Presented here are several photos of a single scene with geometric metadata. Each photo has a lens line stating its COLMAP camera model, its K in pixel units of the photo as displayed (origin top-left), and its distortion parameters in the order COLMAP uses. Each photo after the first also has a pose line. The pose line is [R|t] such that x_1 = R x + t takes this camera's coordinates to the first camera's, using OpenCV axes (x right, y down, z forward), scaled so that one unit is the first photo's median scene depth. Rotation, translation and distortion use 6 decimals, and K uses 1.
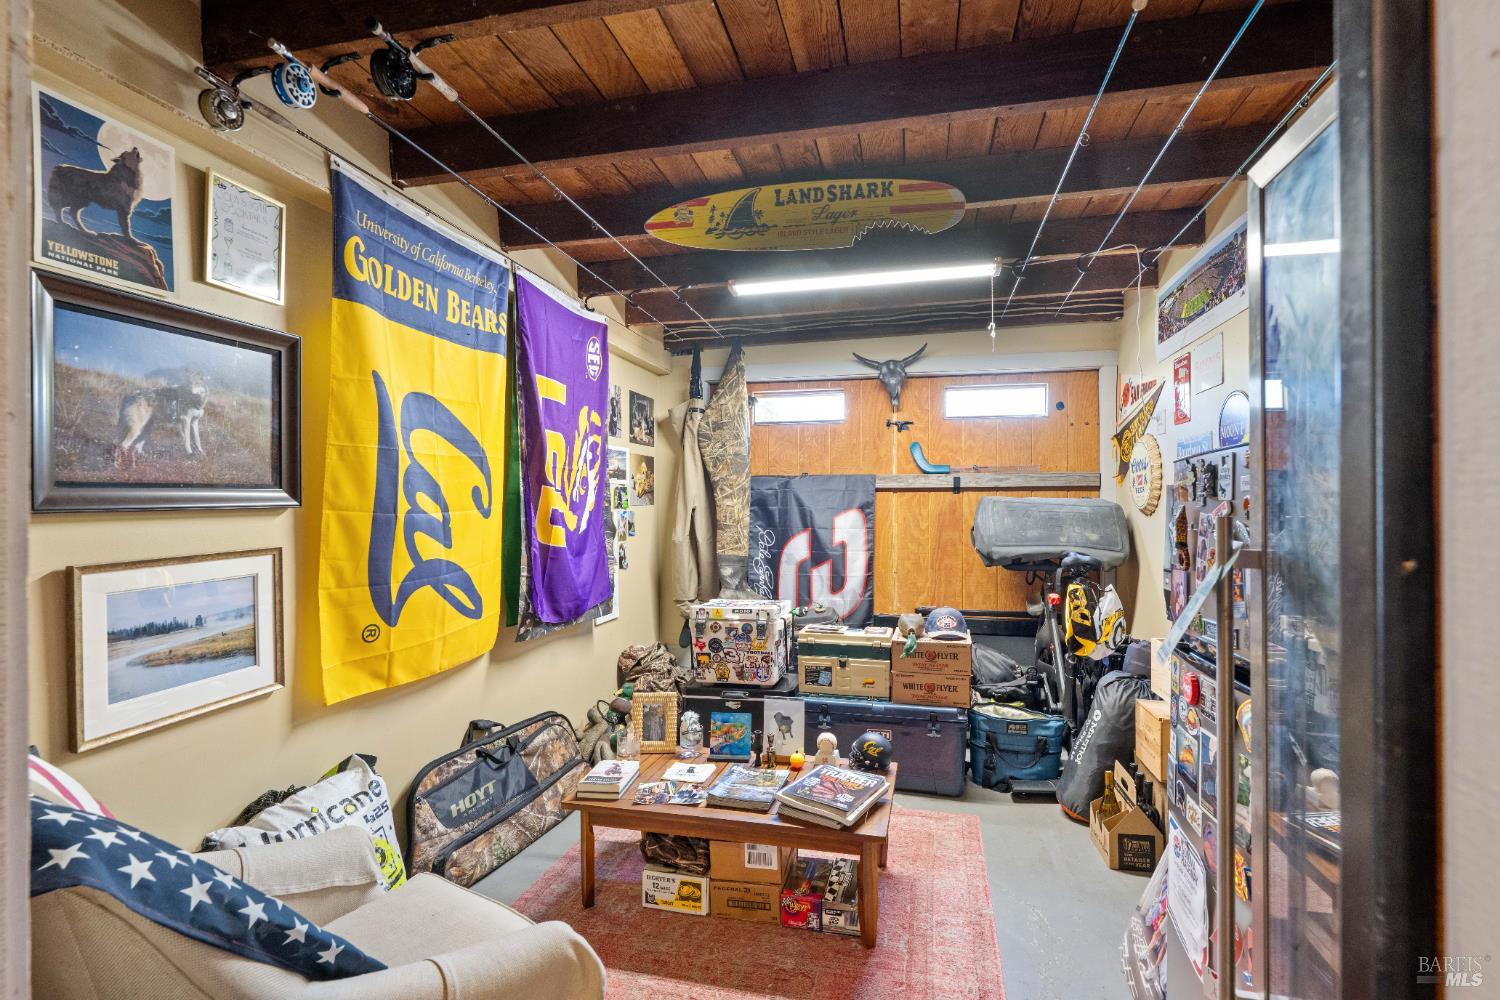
lens RADIAL K [[733.3, 0, 747.0], [0, 733.3, 499.2], [0, 0, 1]] dist [0.002615, 0.000077]
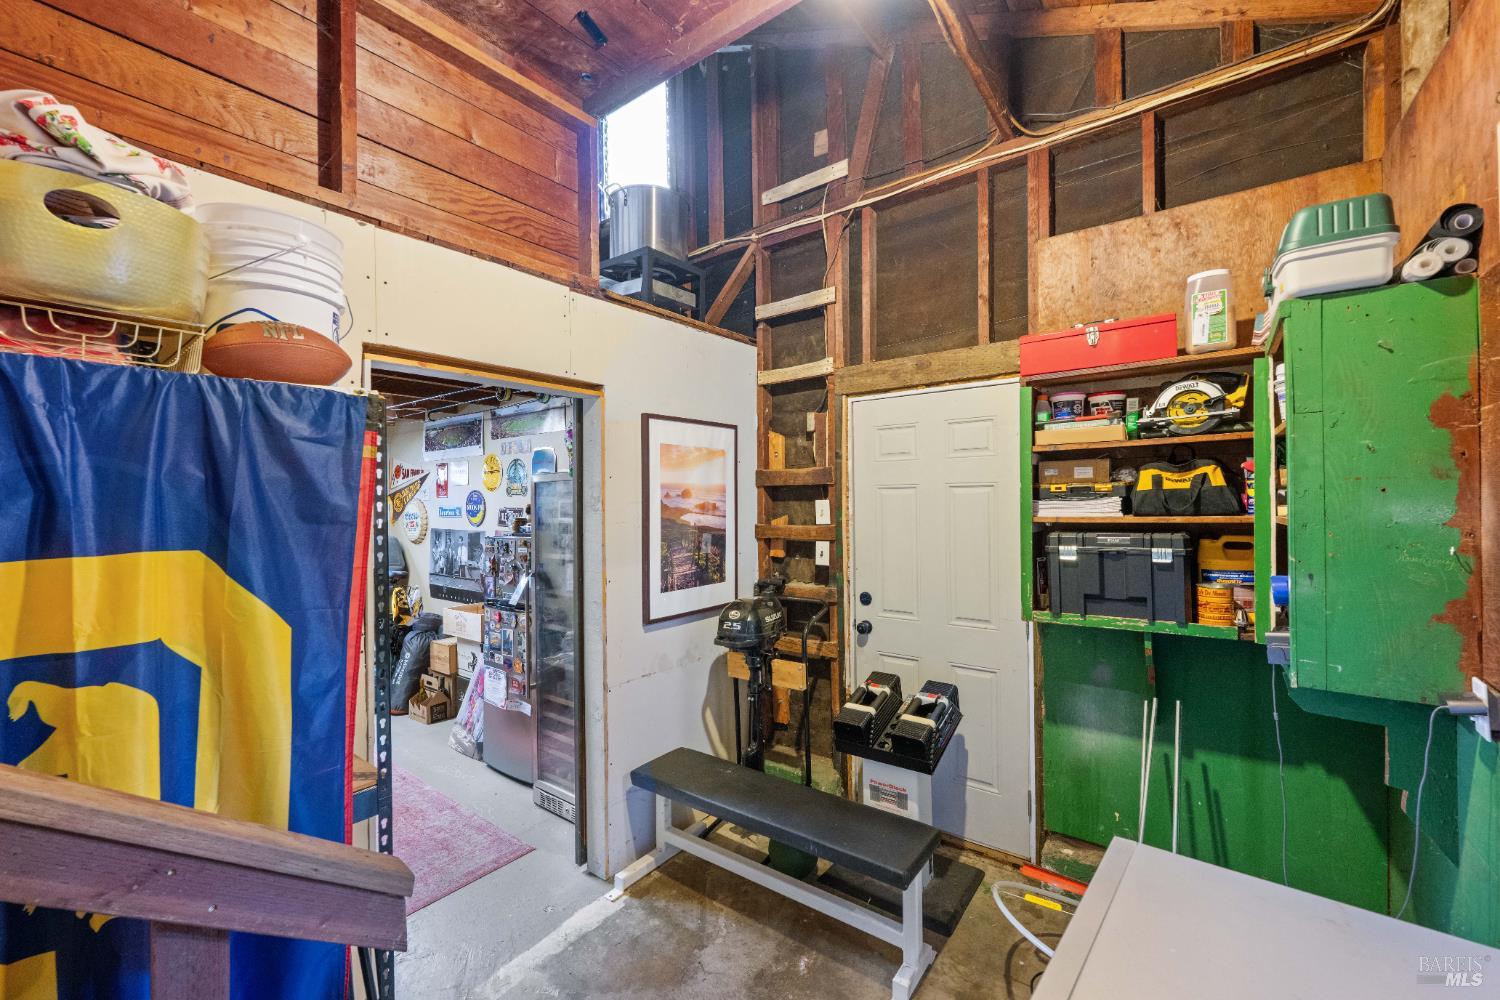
lens RADIAL K [[601.3, 0, 771.6], [0, 601.3, 498.3], [0, 0, 1]] dist [-0.001956, -0.000273]
pose [[0.395556, 0.003571, 0.918435, -0.476051], [0.002229, 0.999986, -0.004848, -0.082733], [-0.918439, 0.003965, 0.395543, -0.393396]]
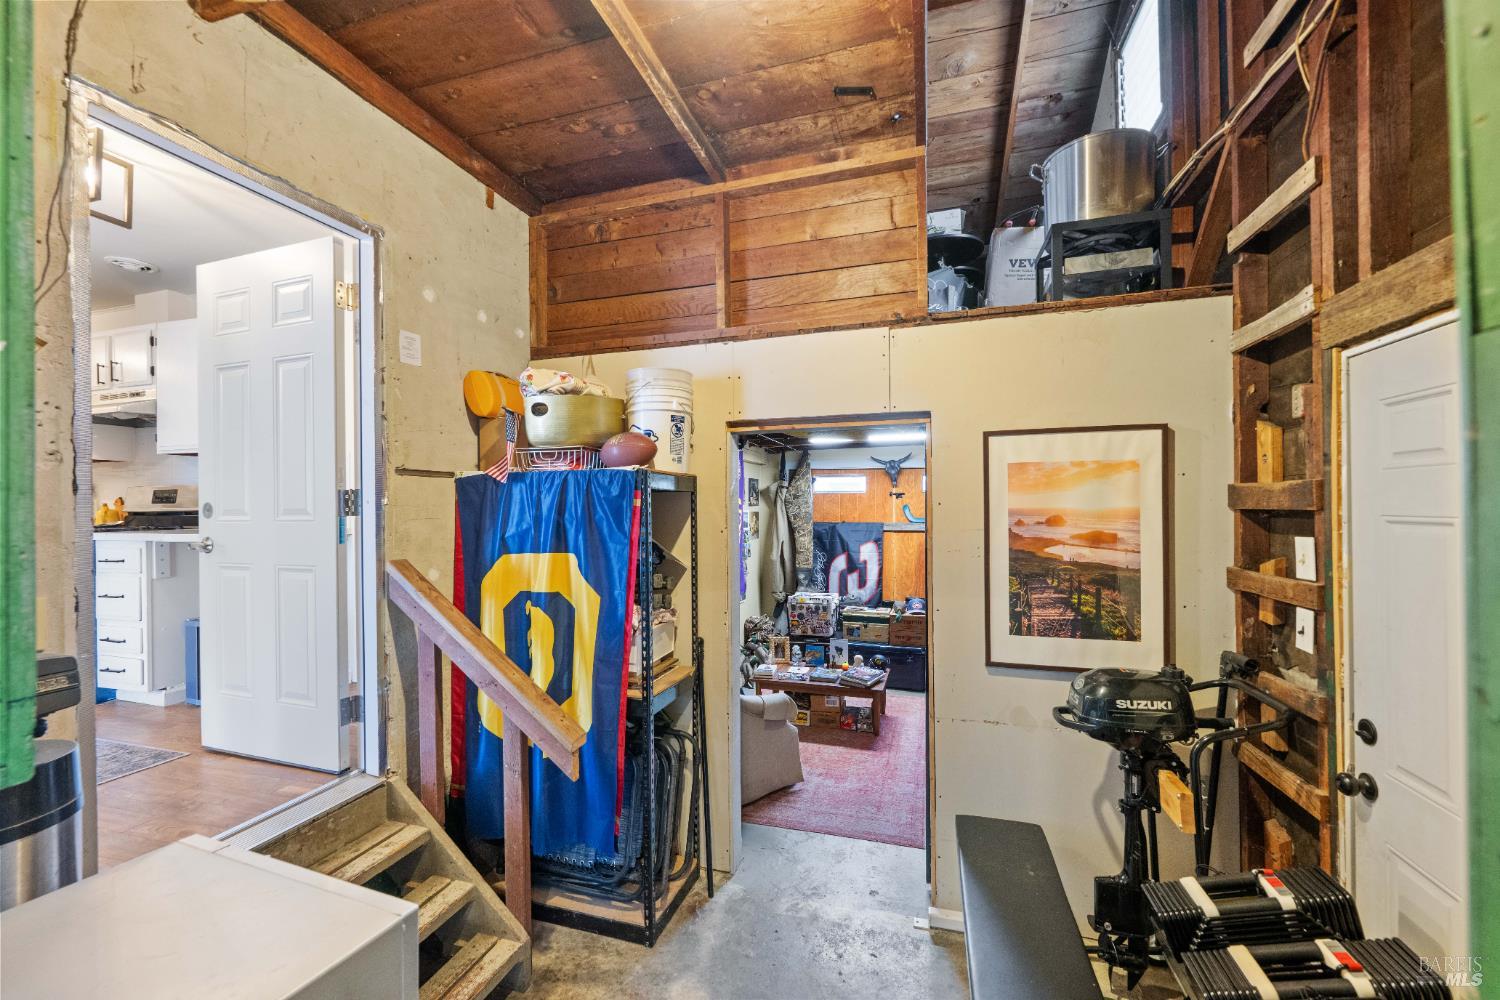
lens RADIAL K [[601.3, 0, 749.2], [0, 601.3, 503.1], [0, 0, 1]] dist [-0.001956, -0.000273]
pose [[0.998268, -0.001833, -0.058804, -0.086602], [0.002077, 0.999989, 0.004090, -0.114830], [0.058796, -0.004205, 0.998261, -0.637421]]
